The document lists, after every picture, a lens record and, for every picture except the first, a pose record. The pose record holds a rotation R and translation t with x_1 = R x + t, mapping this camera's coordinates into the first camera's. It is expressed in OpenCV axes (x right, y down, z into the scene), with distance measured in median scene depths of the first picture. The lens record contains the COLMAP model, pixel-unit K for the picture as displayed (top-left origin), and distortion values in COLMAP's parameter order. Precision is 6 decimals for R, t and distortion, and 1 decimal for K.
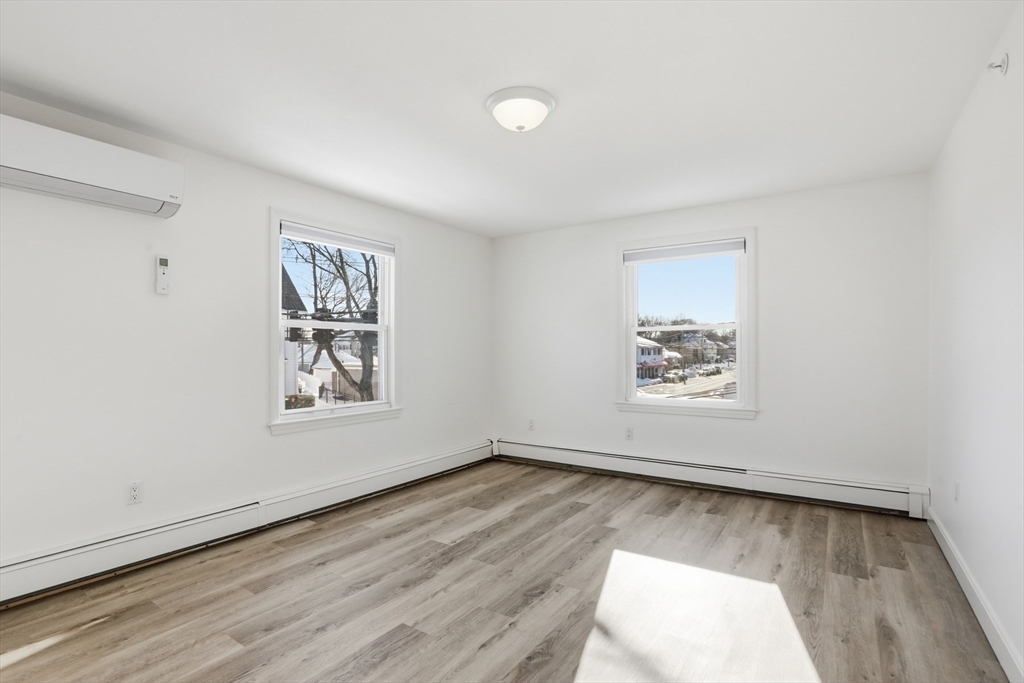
lens RADIAL K [[507.3, 0, 512.0], [0, 507.3, 341.5], [0, 0, 1]] dist [-0.039792, 0.010155]
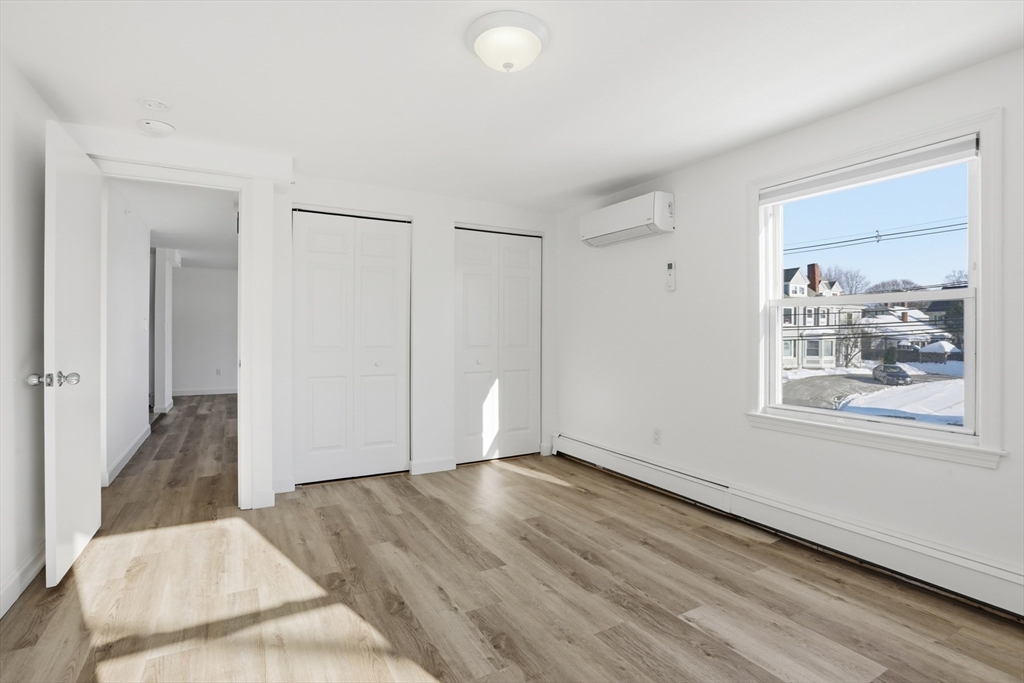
lens RADIAL K [[507.3, 0, 512.0], [0, 507.3, 341.5], [0, 0, 1]] dist [-0.039792, 0.010155]
pose [[-0.459048, 0.015836, -0.888271, 0.653231], [0.012720, 0.999856, 0.011252, 0.016236], [0.888321, -0.006134, -0.459183, 1.233013]]
